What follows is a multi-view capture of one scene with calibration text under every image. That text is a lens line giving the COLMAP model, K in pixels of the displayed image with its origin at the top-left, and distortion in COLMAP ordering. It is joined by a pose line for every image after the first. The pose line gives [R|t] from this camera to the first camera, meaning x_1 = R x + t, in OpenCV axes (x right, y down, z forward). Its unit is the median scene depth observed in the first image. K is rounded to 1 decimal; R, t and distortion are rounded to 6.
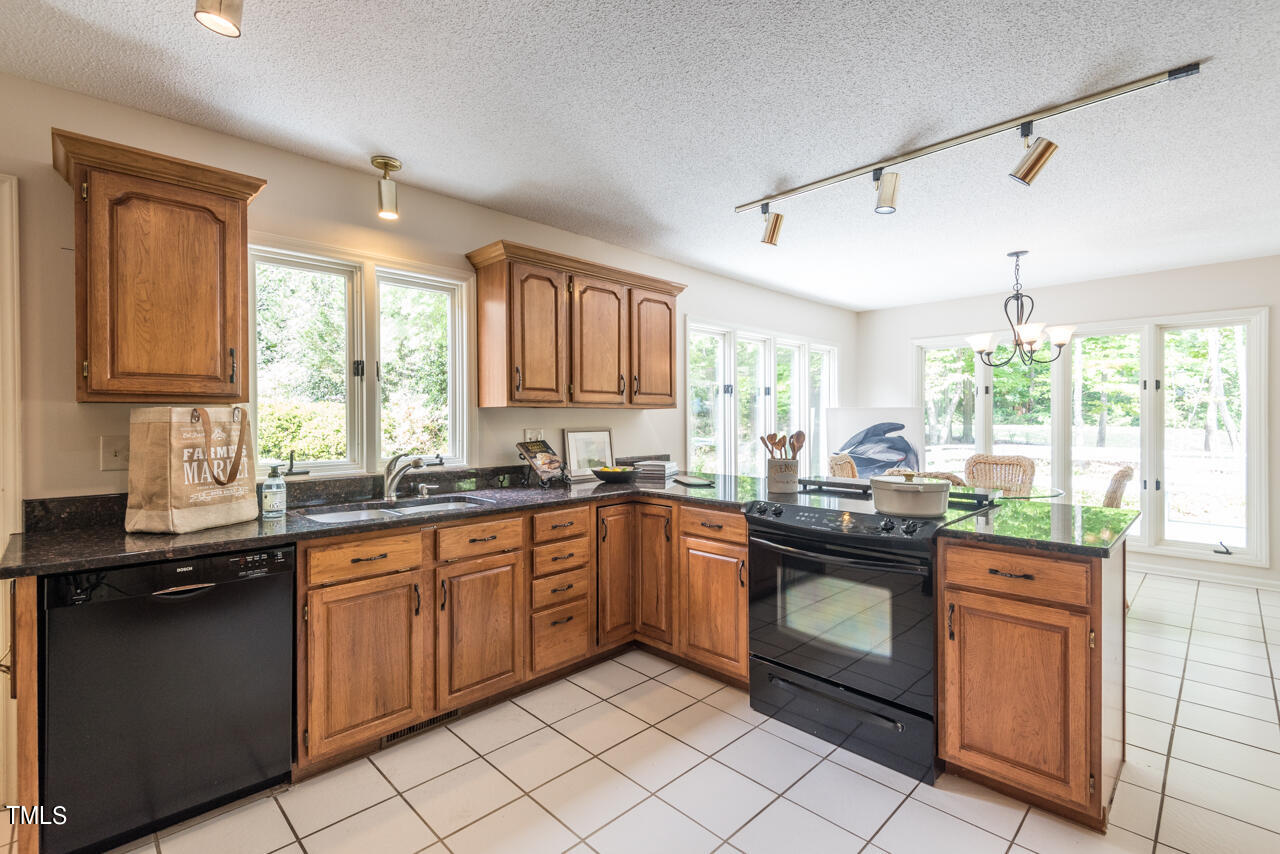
lens RADIAL K [[574.1, 0, 638.0], [0, 574.1, 421.2], [0, 0, 1]] dist [0.000744, -0.009305]
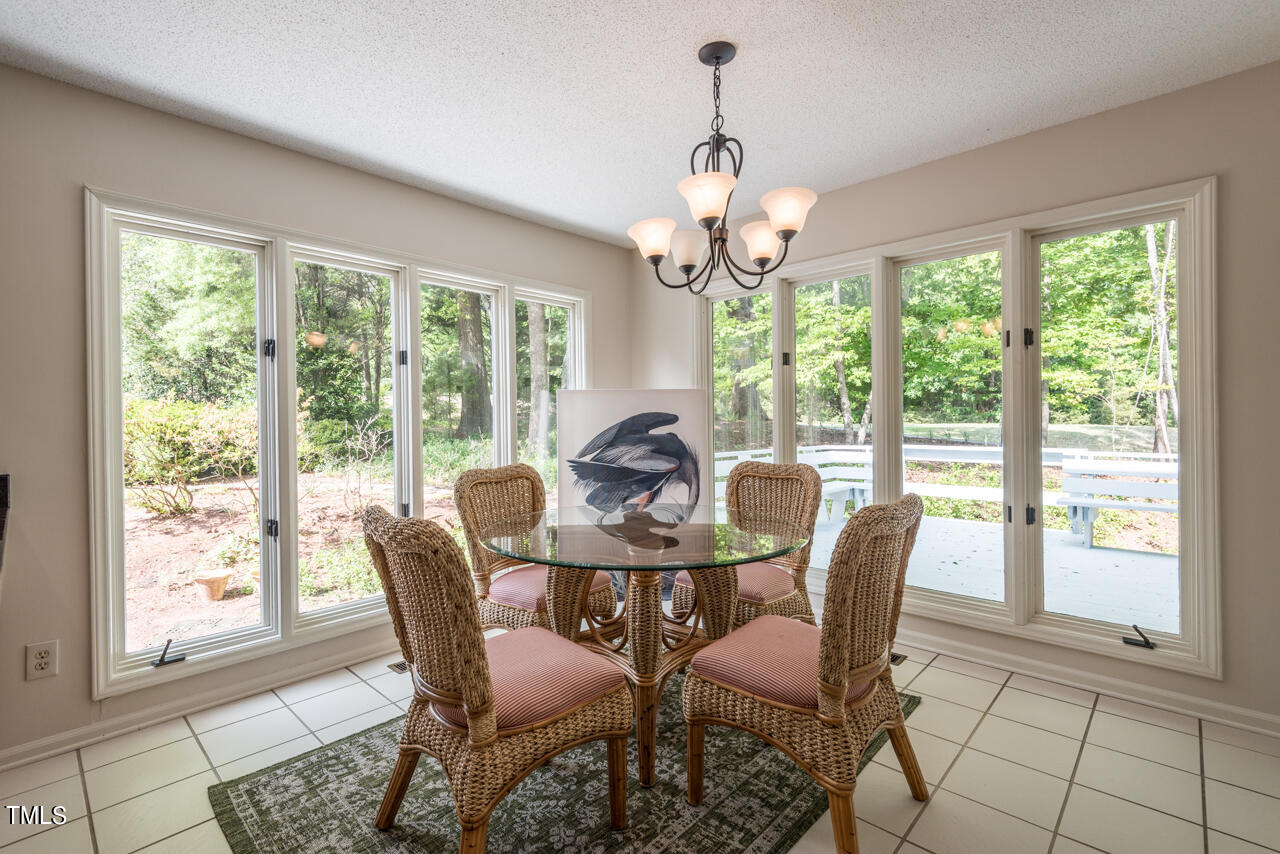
lens RADIAL K [[579.8, 0, 645.9], [0, 579.8, 423.0], [0, 0, 1]] dist [0.002285, -0.010056]
pose [[0.998817, -0.006856, 0.048132, 0.398358], [0.006913, 0.999976, -0.001008, 0.015182], [-0.048124, 0.001339, 0.998840, 0.352625]]
